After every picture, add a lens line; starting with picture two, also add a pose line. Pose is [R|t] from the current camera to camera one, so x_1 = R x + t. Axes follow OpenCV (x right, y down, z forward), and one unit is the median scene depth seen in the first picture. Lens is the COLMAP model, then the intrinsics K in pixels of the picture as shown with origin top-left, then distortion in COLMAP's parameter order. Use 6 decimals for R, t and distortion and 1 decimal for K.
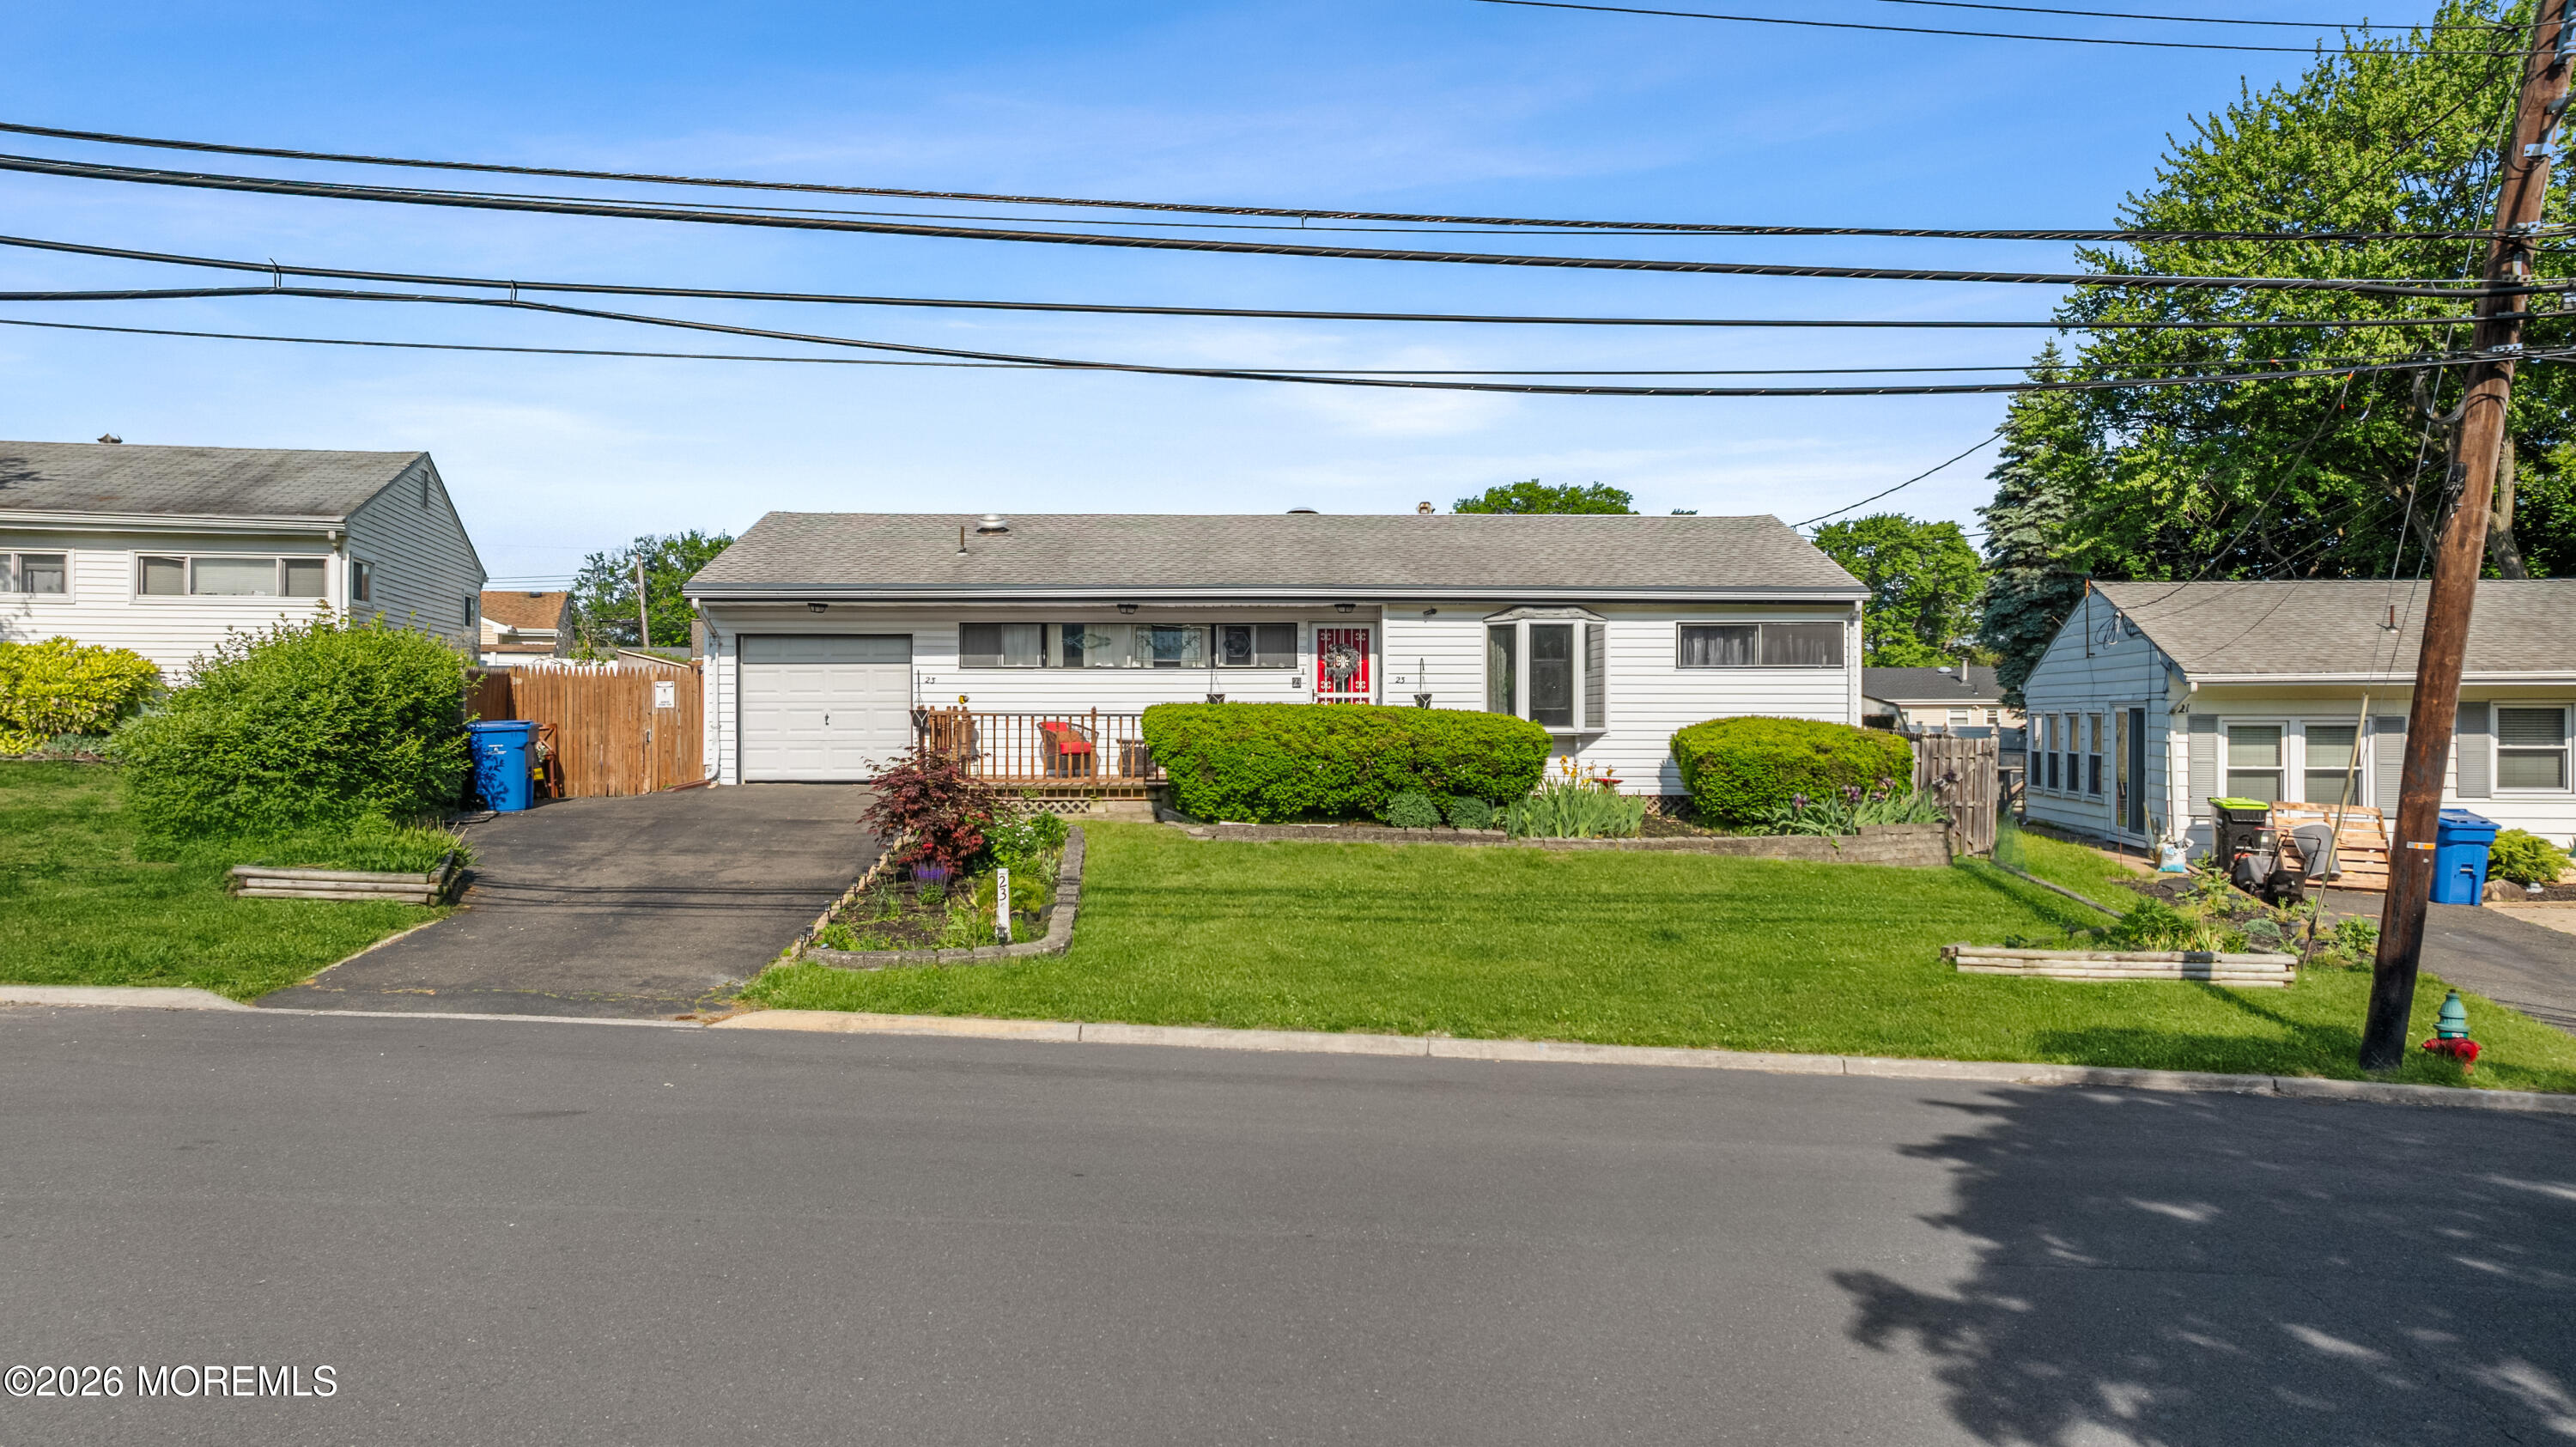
lens RADIAL K [[1804.4, 0, 1299.6], [0, 1804.4, 726.9], [0, 0, 1]] dist [-0.013801, 0.004347]
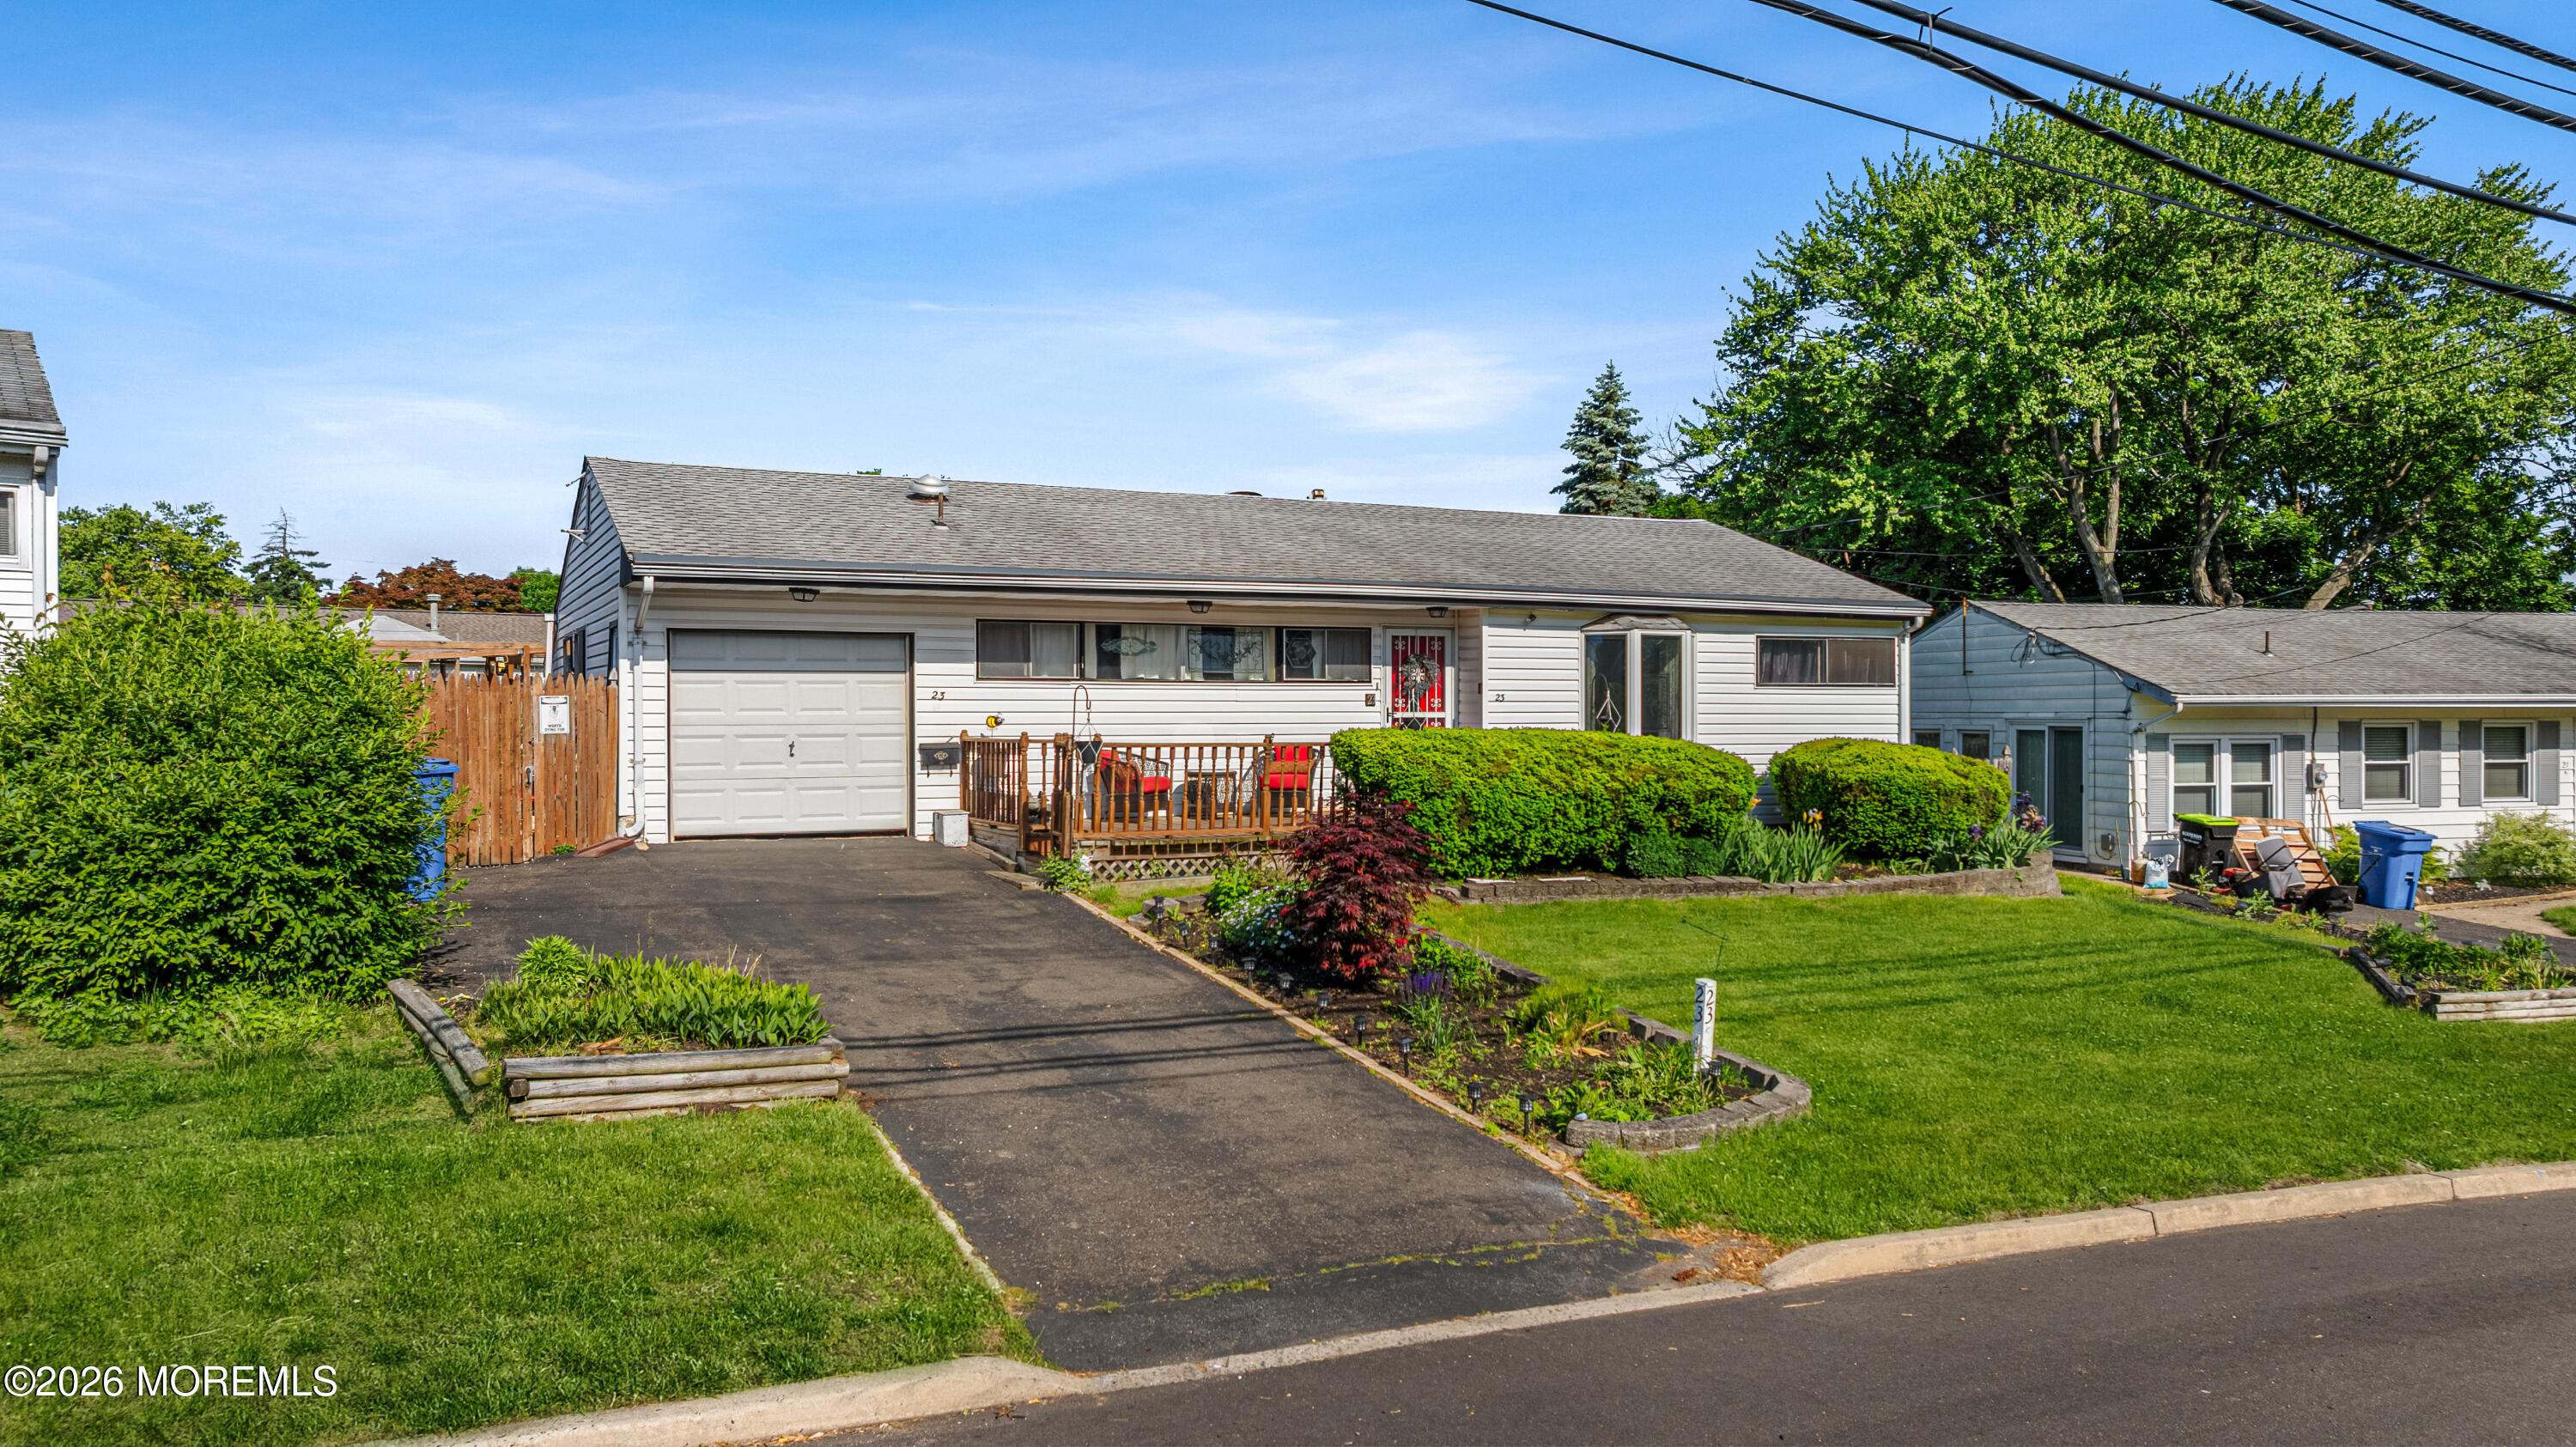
lens RADIAL K [[1804.4, 0, 1299.6], [0, 1804.4, 726.9], [0, 0, 1]] dist [-0.013801, 0.004347]
pose [[0.911623, -0.003045, 0.411017, -0.375427], [0.002421, 0.999995, 0.002039, -0.014172], [-0.411021, -0.000863, 0.911625, 0.260698]]
